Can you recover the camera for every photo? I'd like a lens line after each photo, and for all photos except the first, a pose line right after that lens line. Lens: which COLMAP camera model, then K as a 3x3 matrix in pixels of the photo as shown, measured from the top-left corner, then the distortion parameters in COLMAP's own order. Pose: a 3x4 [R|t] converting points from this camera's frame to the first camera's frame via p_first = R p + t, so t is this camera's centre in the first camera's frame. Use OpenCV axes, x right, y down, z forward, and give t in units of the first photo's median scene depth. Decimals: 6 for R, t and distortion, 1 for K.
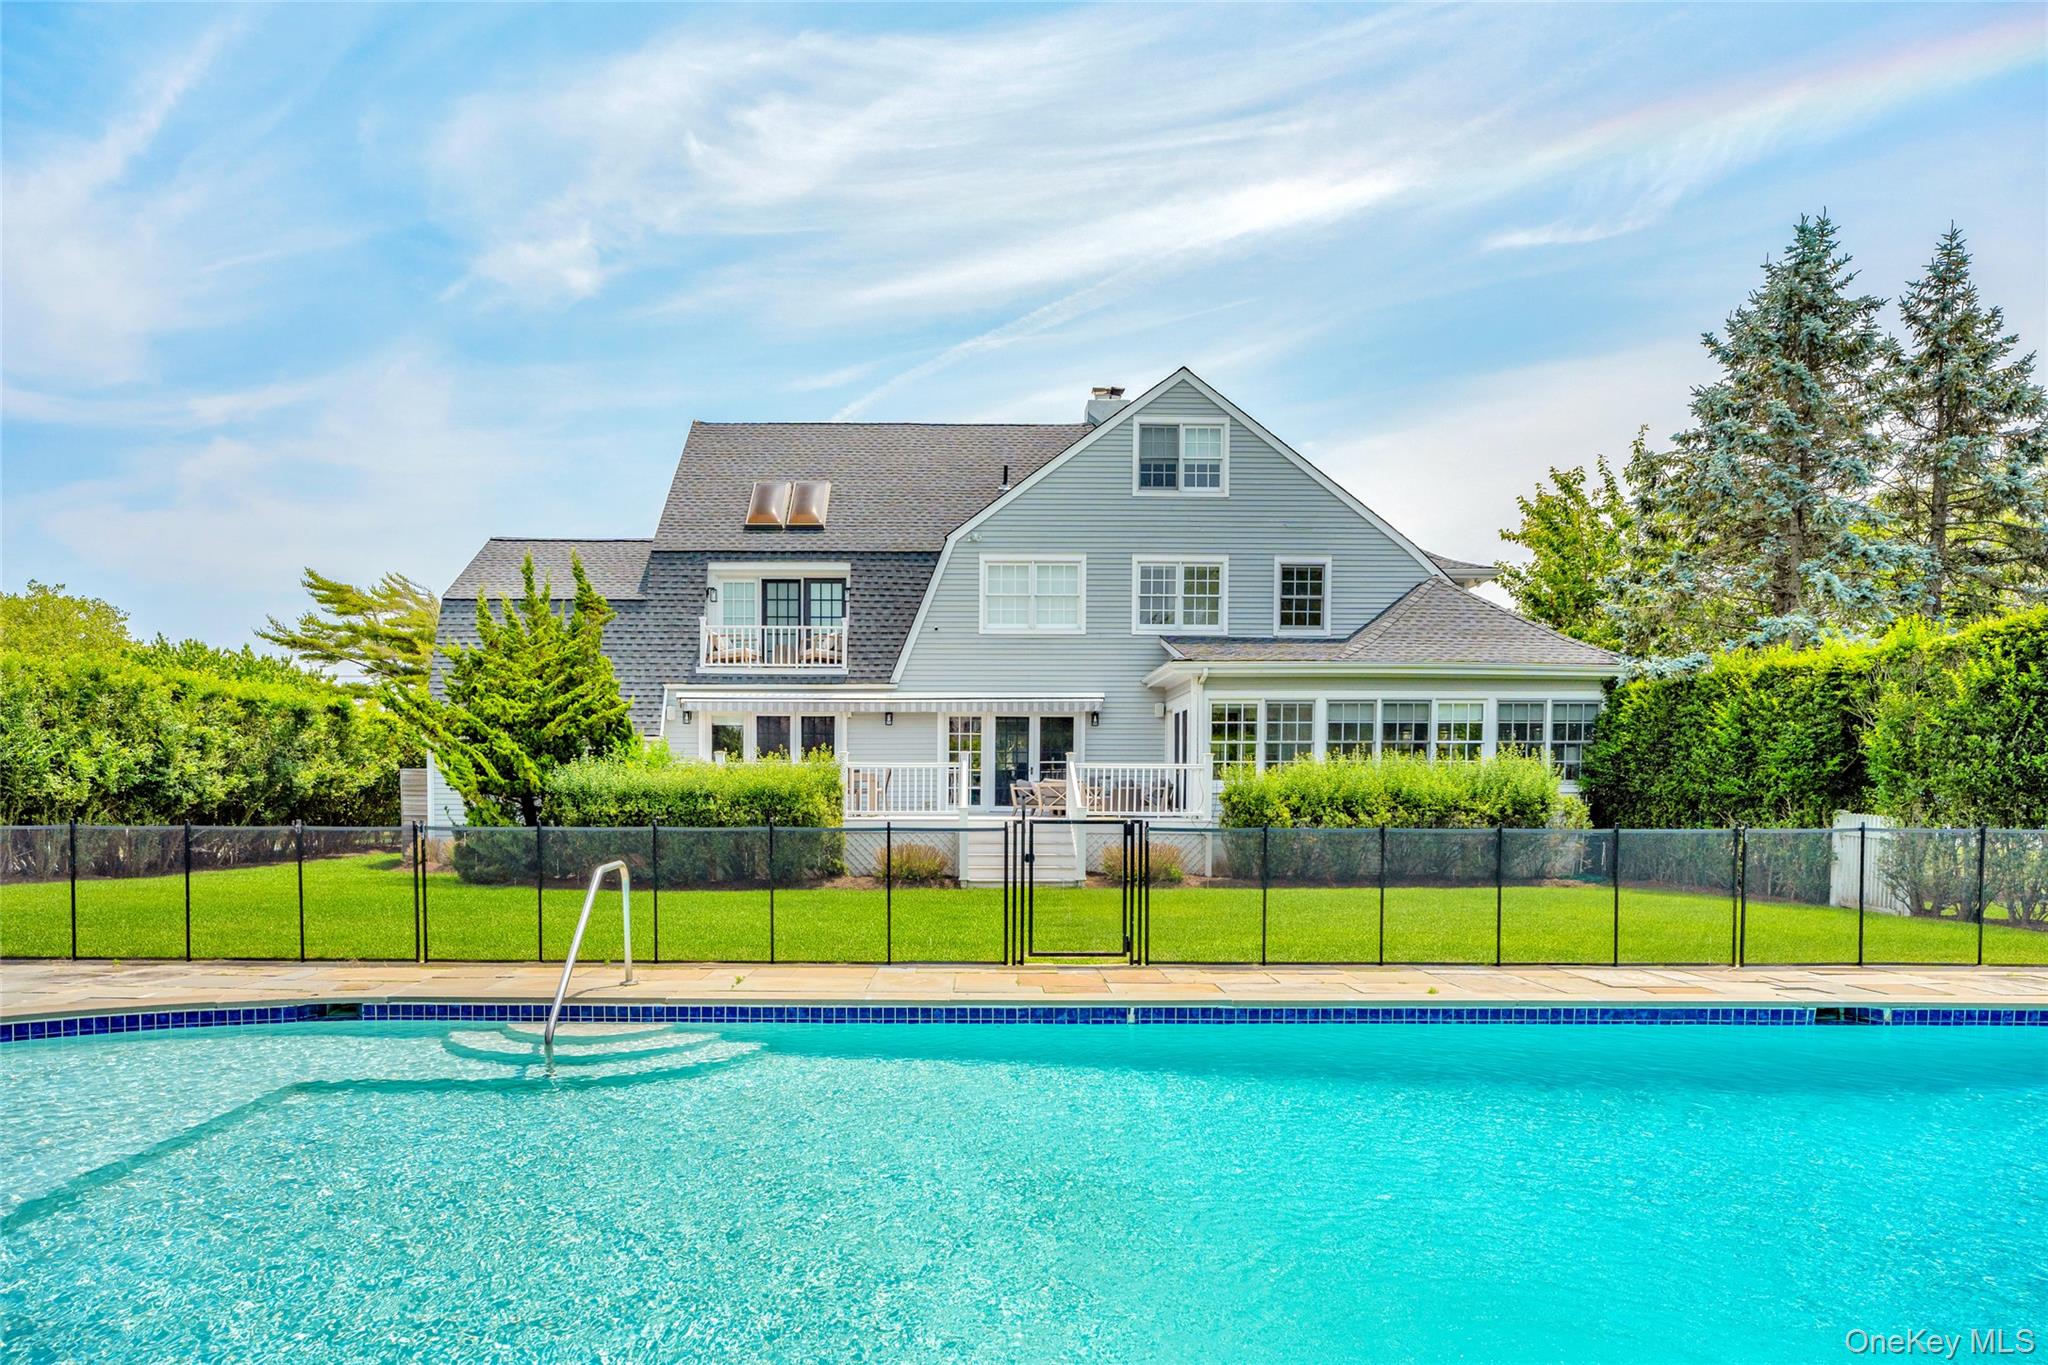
lens RADIAL K [[1372.3, 0, 909.4], [0, 1372.3, 862.2], [0, 0, 1]] dist [-0.007273, -0.005118]
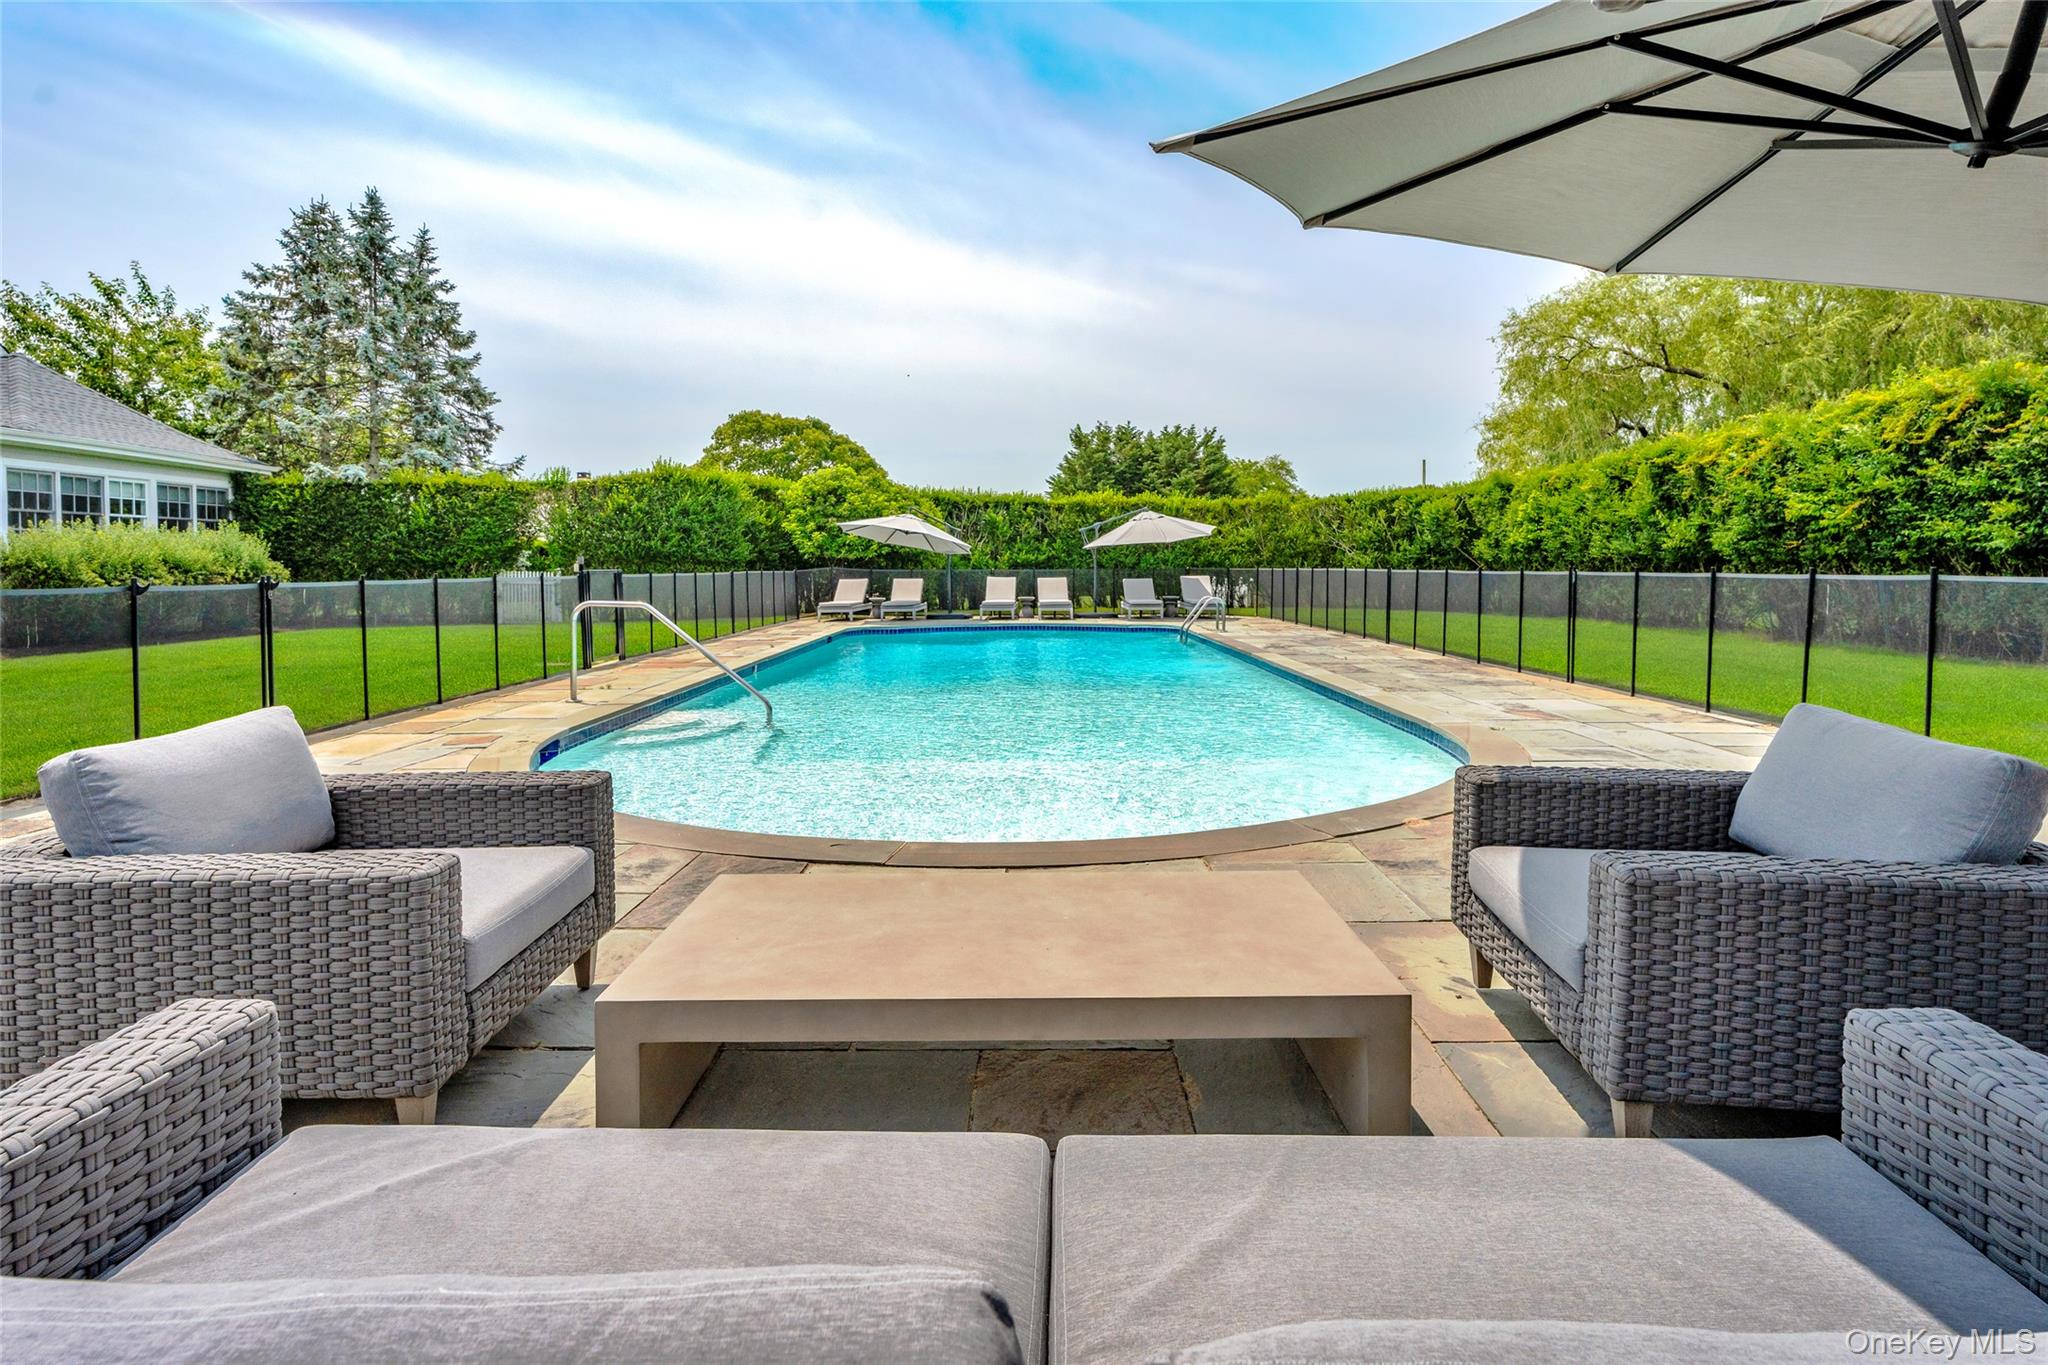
lens RADIAL K [[986.6, 0, 1077.3], [0, 986.6, 597.4], [0, 0, 1]] dist [0.012897, -0.001810]
pose [[-0.071748, -0.033210, 0.996870, -0.424675], [0.055118, 0.997786, 0.037208, -0.007358], [-0.995899, 0.057615, -0.069758, 0.250472]]
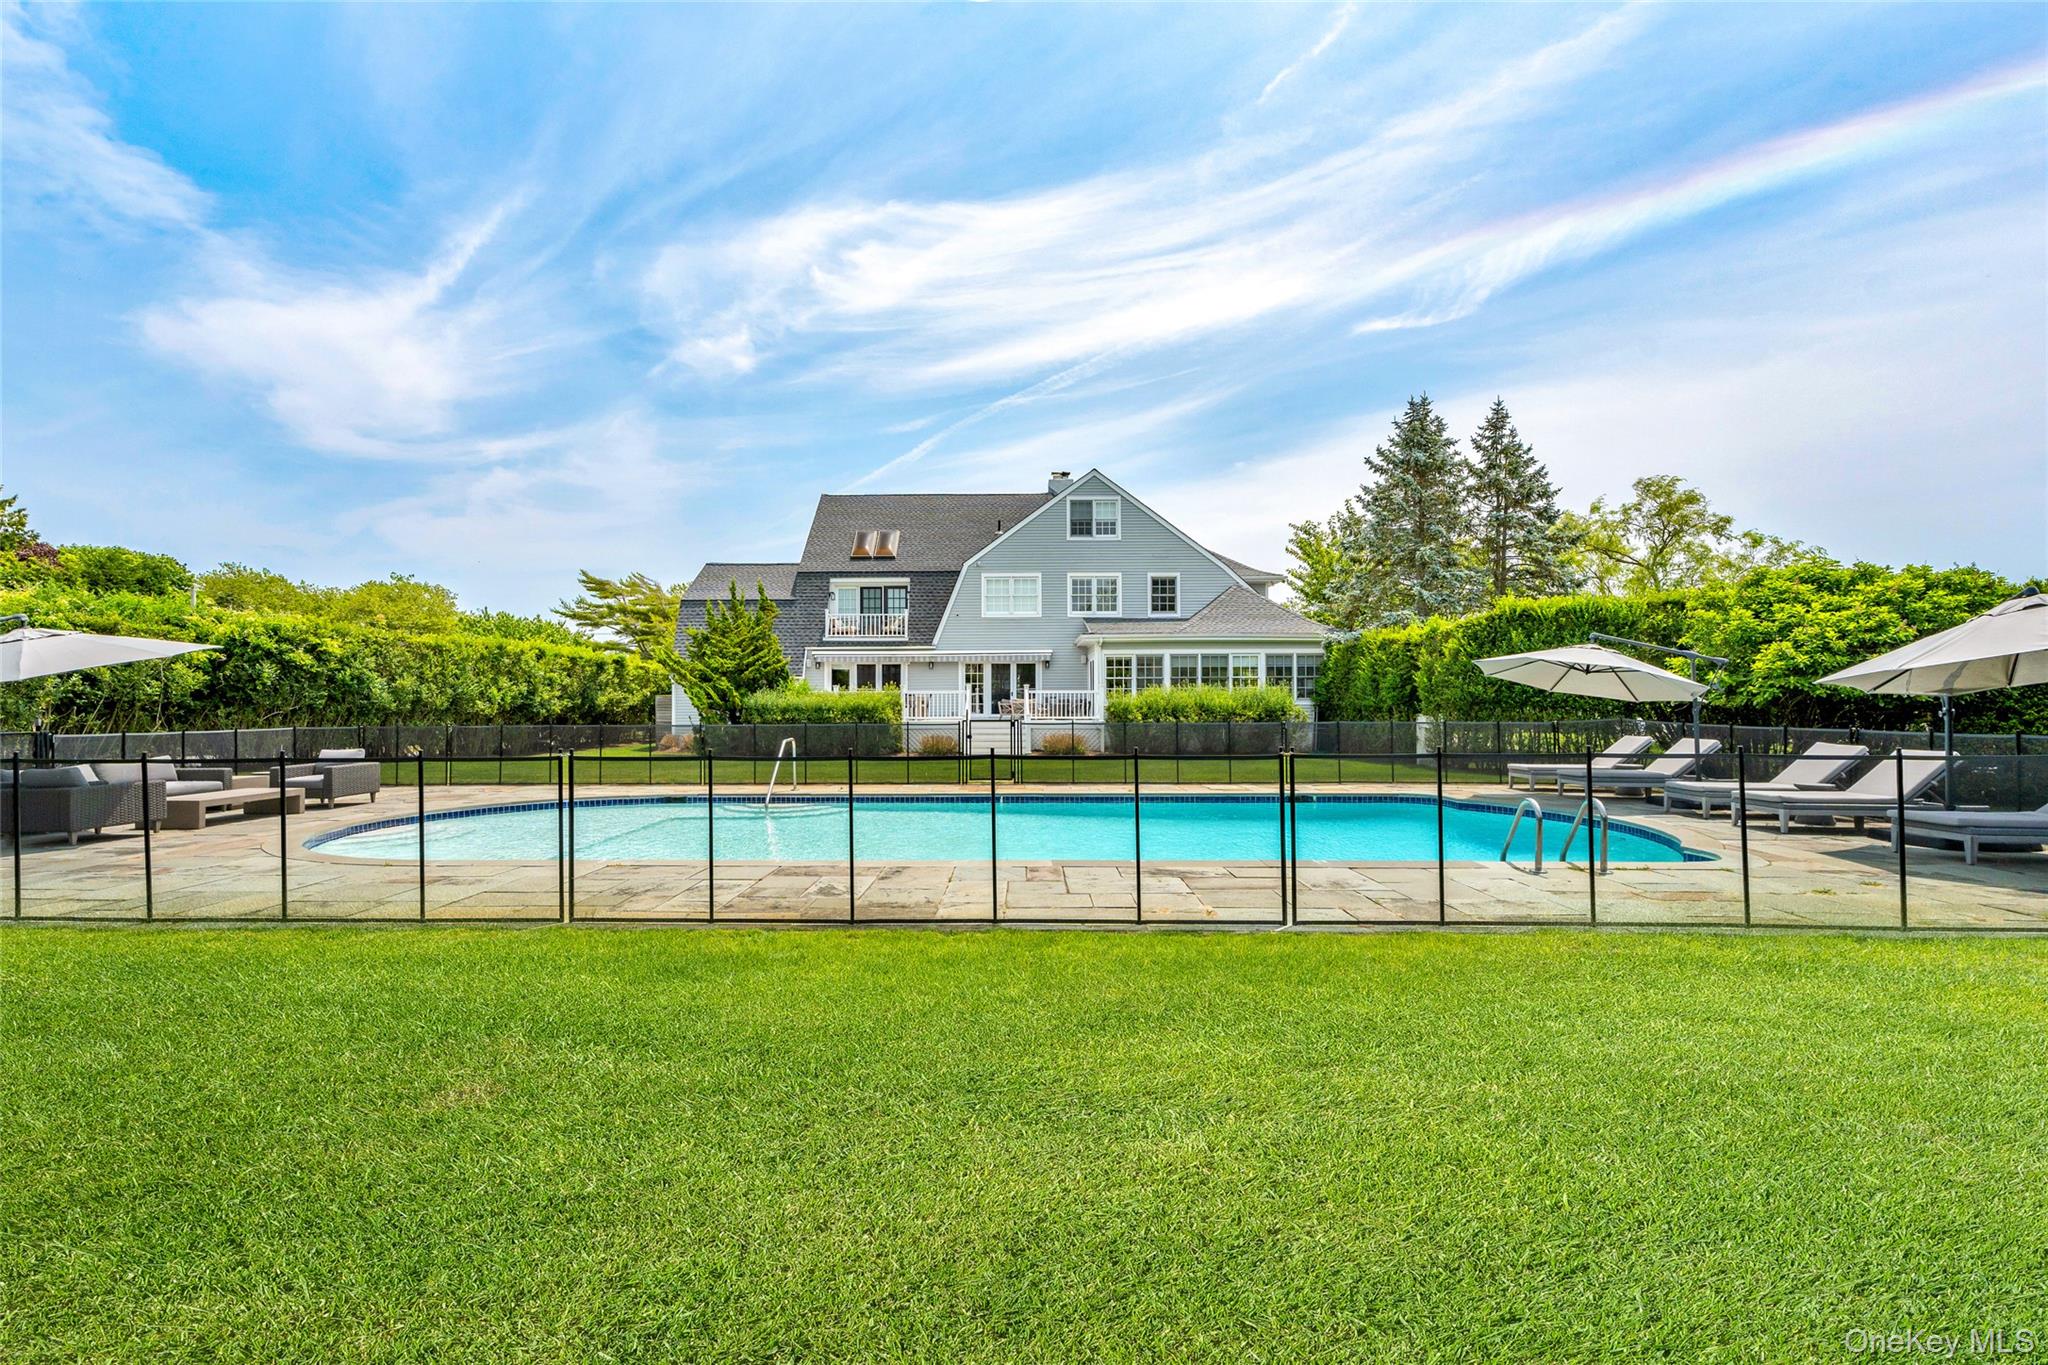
lens RADIAL K [[986.6, 0, 940.2], [0, 986.6, 697.8], [0, 0, 1]] dist [0.012897, -0.001810]
pose [[0.999502, -0.006304, -0.030919, 0.036339], [0.004480, 0.998266, -0.058692, 0.012272], [0.031235, 0.058525, 0.997797, -0.272901]]
